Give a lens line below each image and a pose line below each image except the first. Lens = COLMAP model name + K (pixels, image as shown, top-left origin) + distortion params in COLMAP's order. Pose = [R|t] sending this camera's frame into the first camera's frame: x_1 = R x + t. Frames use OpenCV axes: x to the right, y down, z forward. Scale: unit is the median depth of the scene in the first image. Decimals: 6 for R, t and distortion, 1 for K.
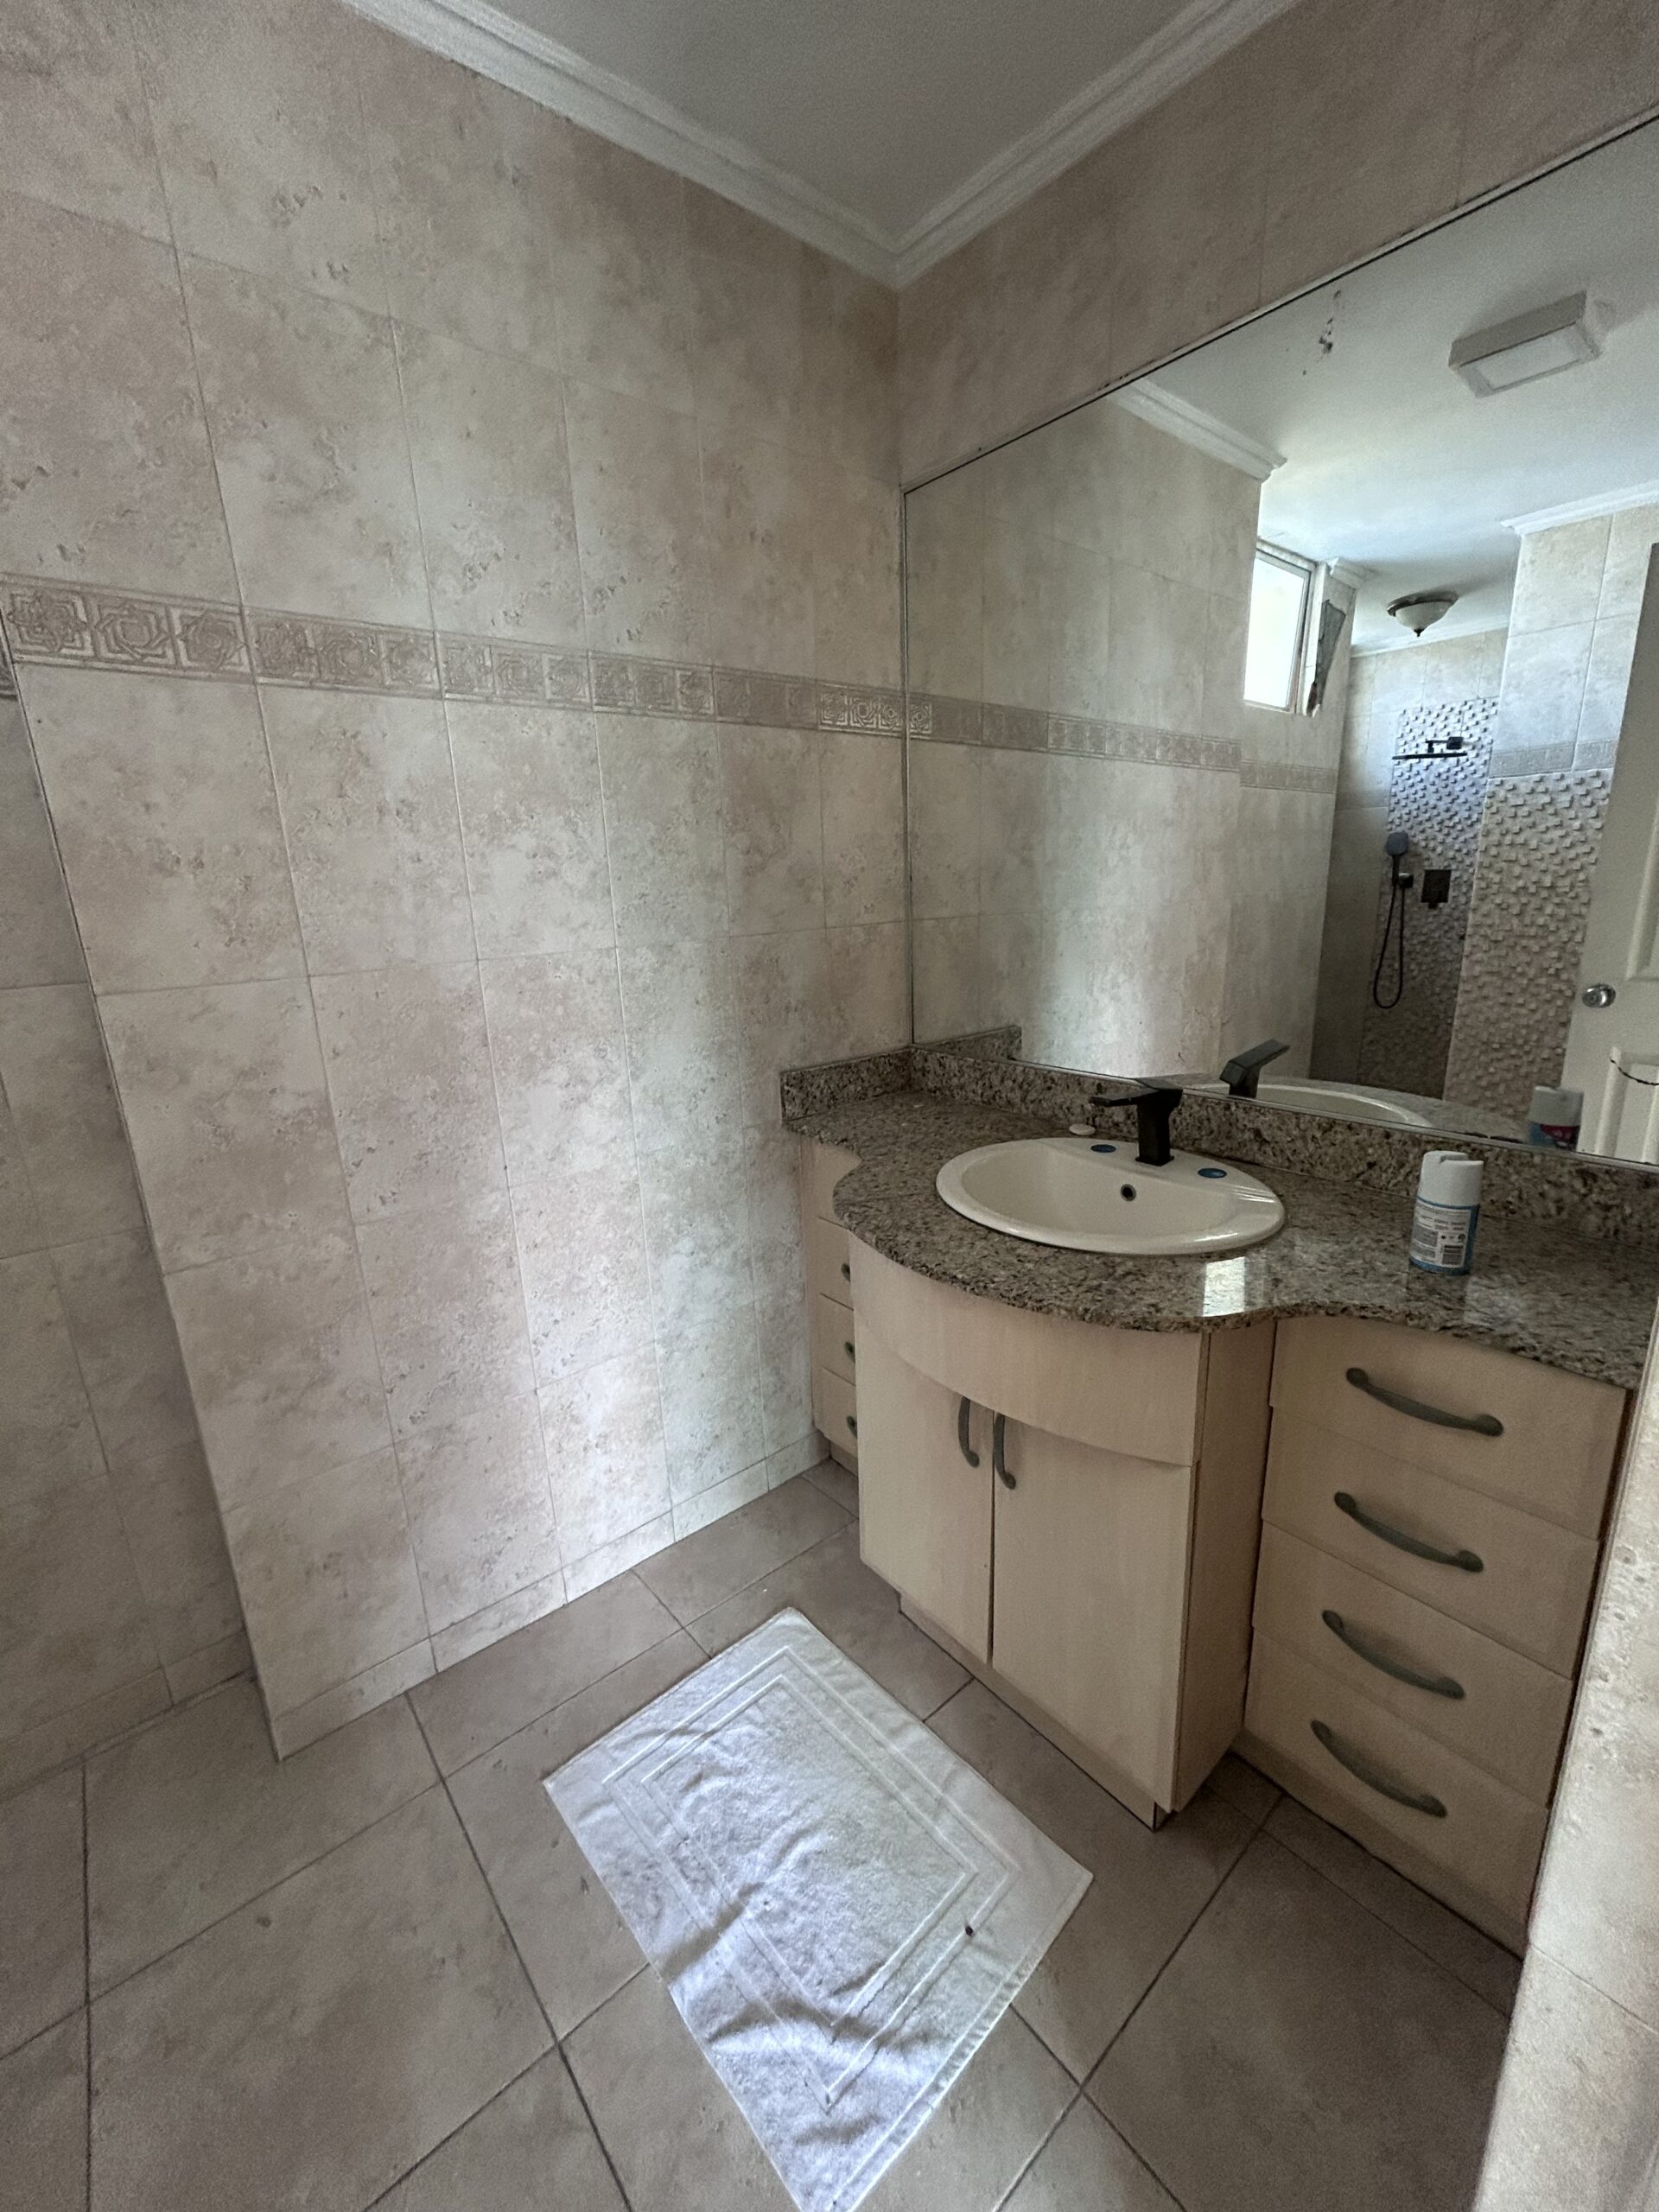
lens RADIAL K [[890.4, 0, 825.2], [0, 890.4, 1110.8], [0, 0, 1]] dist [-0.003034, 0.001413]
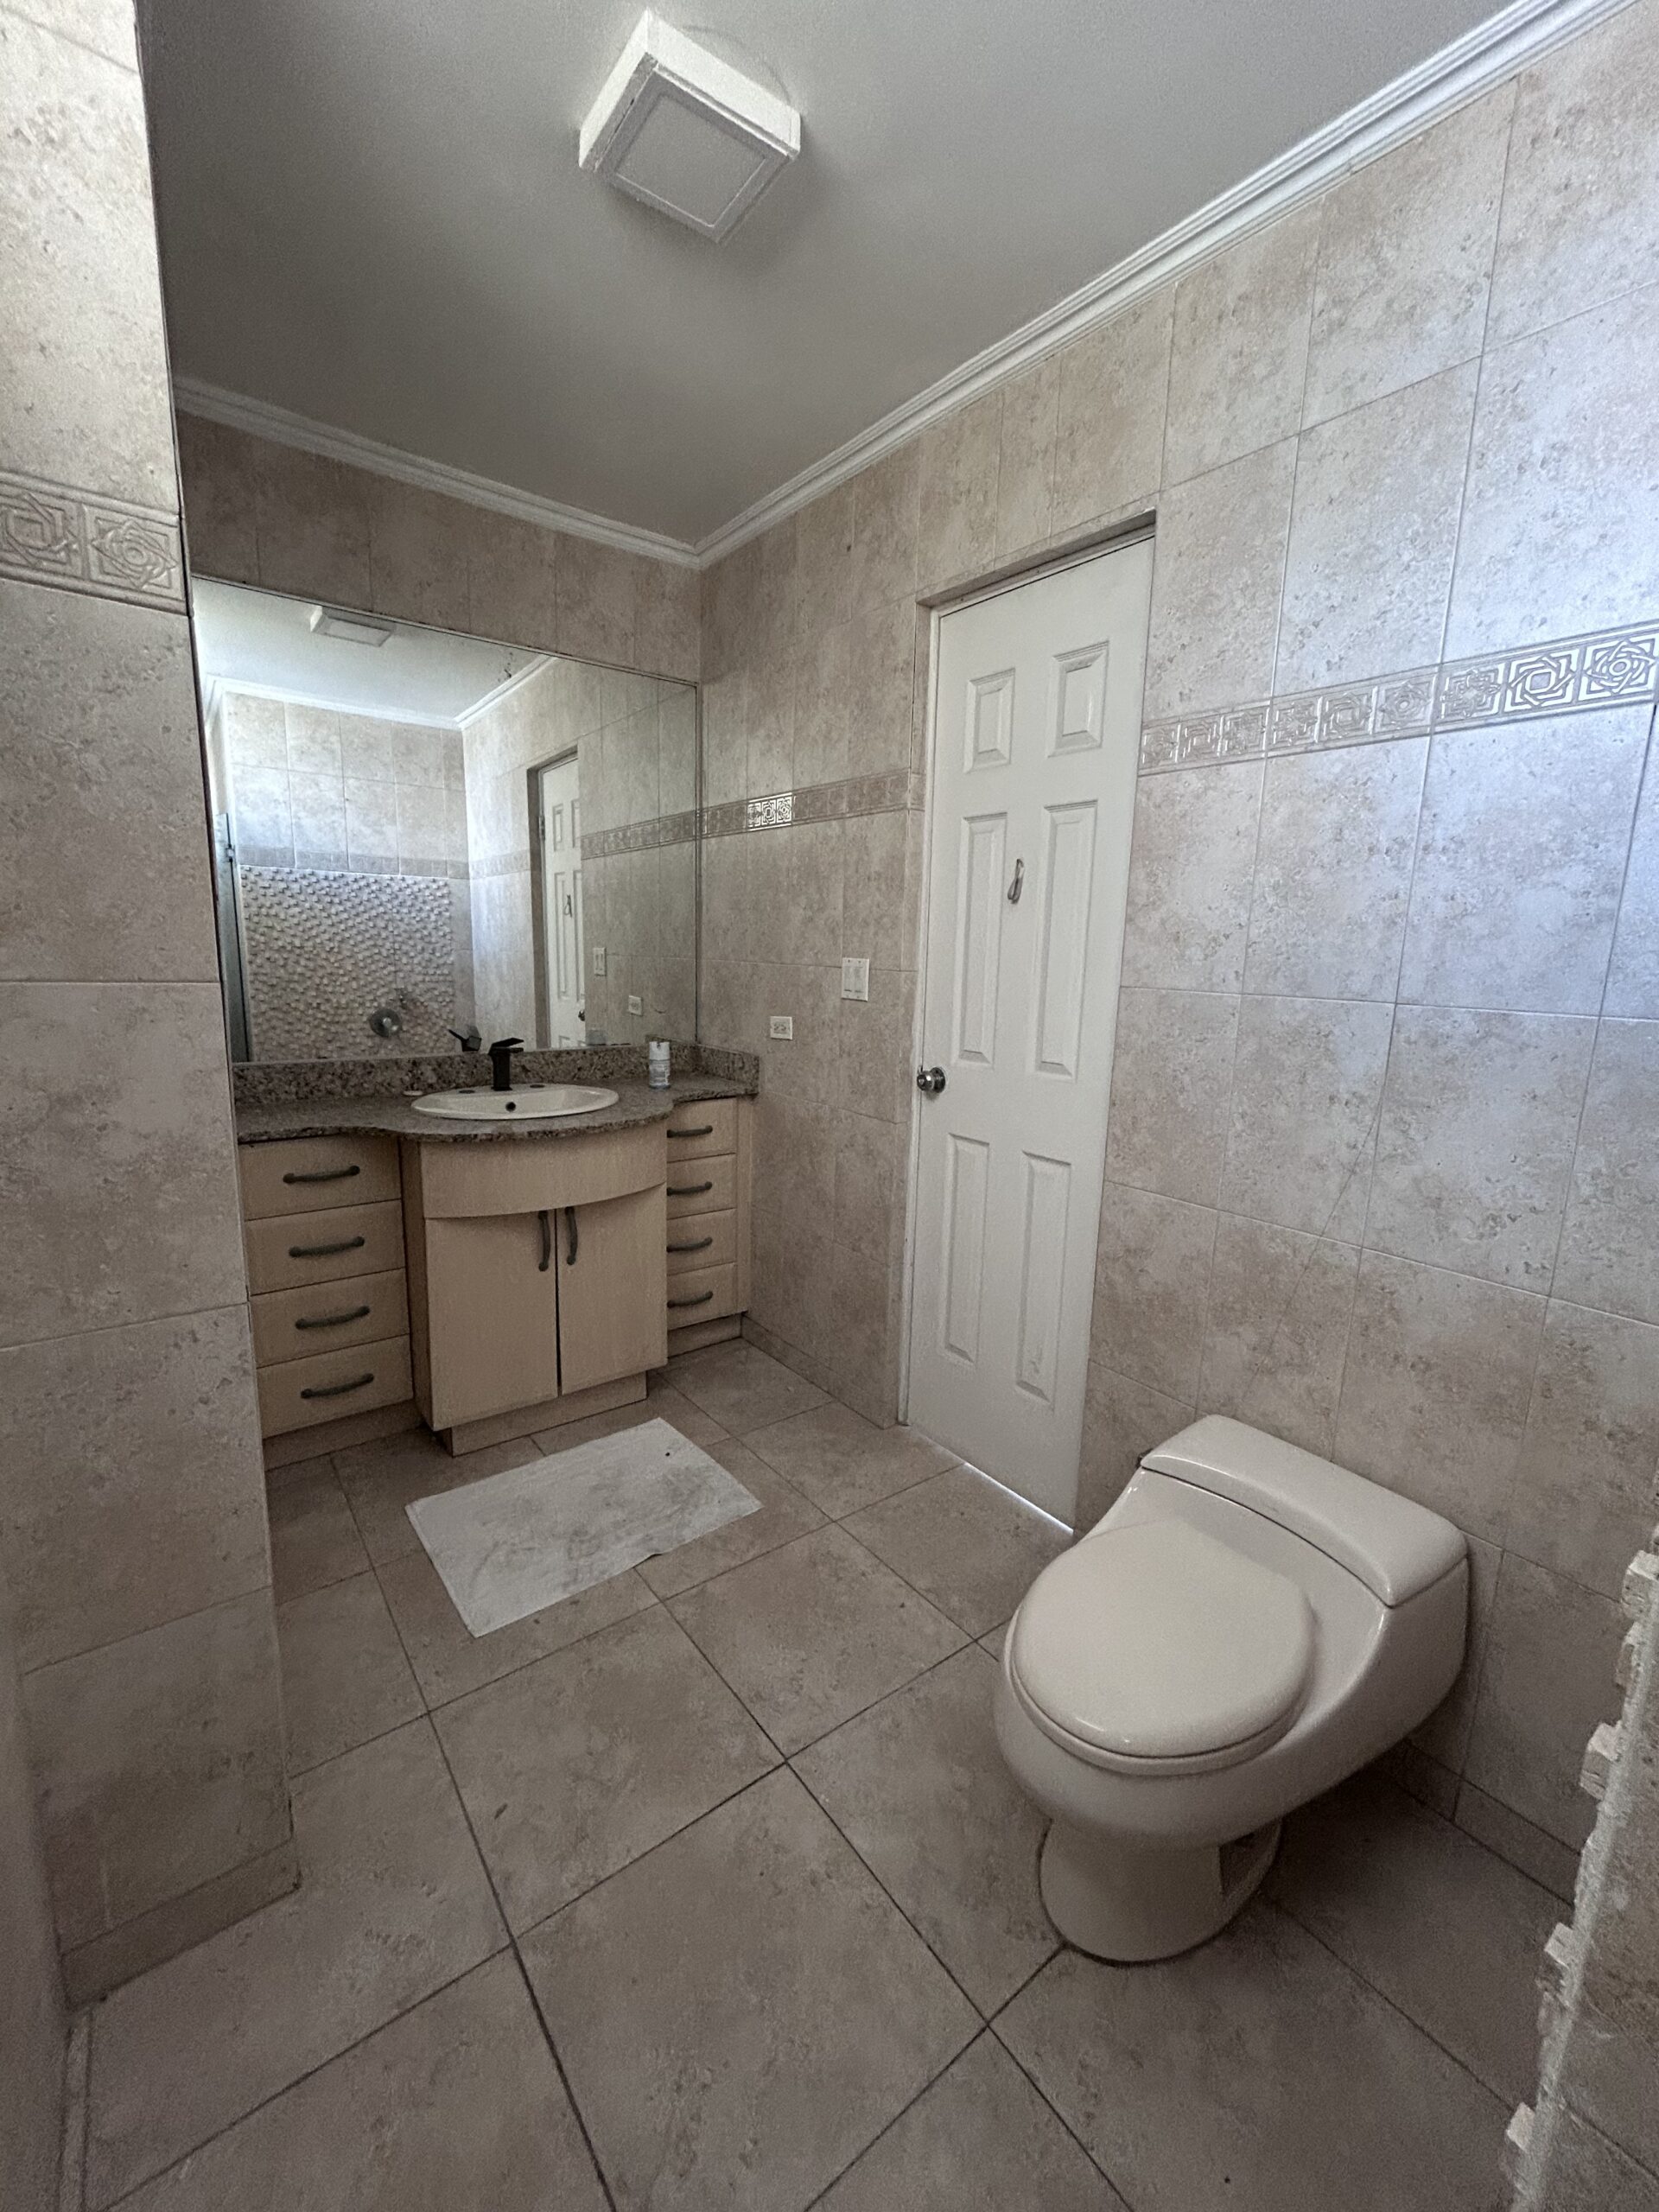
lens RADIAL K [[890.4, 0, 828.5], [0, 890.4, 1102.3], [0, 0, 1]] dist [-0.003034, 0.001413]
pose [[0.044538, -0.133536, 0.990043, -0.611205], [0.222393, 0.967483, 0.120488, 0.006120], [-0.973939, 0.214812, 0.072788, 0.127601]]
